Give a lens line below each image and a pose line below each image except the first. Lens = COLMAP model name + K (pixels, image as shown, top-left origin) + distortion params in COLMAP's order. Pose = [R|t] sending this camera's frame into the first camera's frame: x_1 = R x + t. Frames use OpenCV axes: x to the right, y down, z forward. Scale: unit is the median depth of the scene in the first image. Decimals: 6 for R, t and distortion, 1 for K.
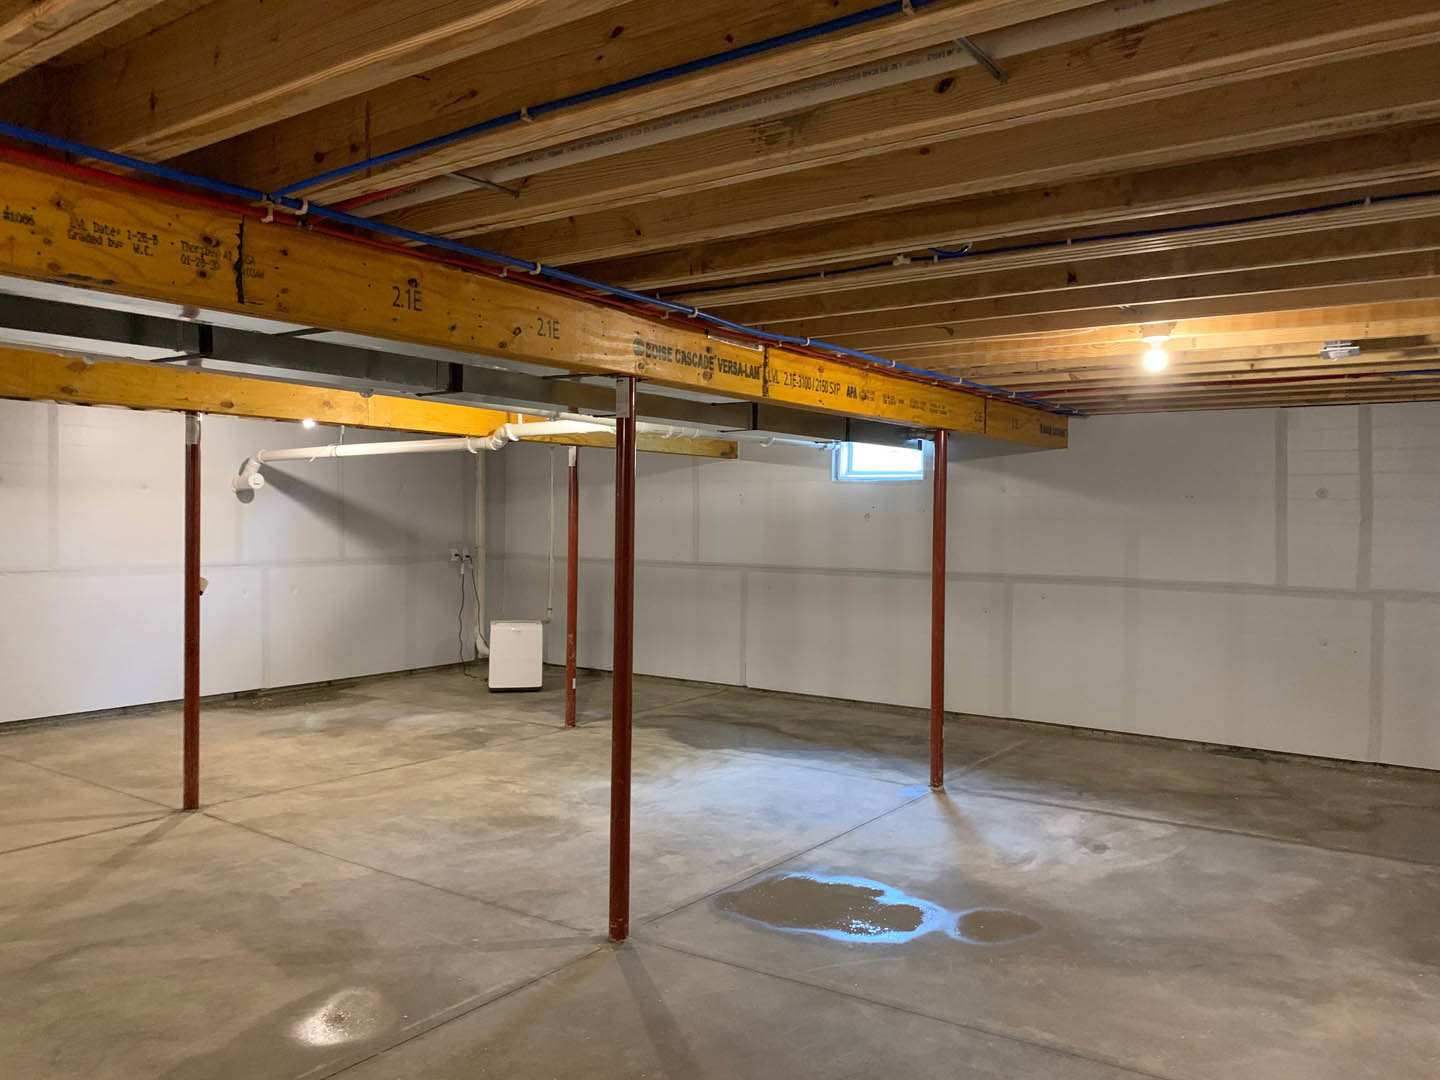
lens RADIAL K [[1082.1, 0, 714.3], [0, 1082.1, 517.5], [0, 0, 1]] dist [0.000678, -0.004420]
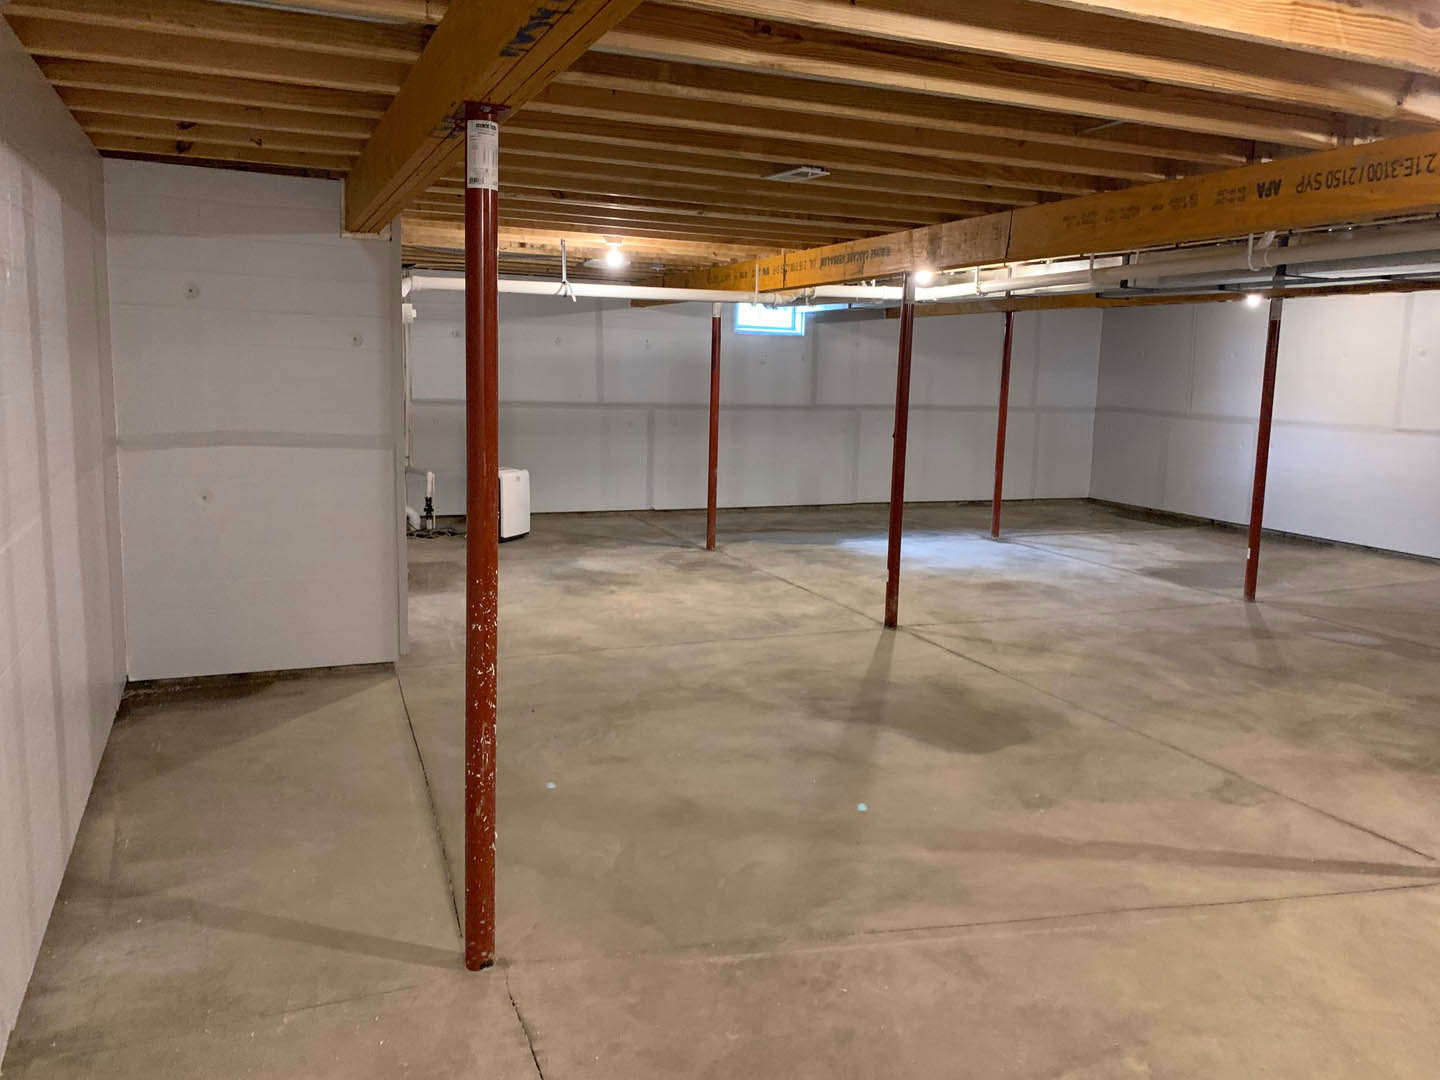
lens RADIAL K [[1082.1, 0, 714.3], [0, 1082.1, 517.5], [0, 0, 1]] dist [0.000678, -0.004420]
pose [[0.496835, -0.114821, 0.860216, -0.982841], [-0.023482, 0.989067, 0.145583, -0.004533], [-0.867527, -0.092530, 0.488707, 0.399203]]
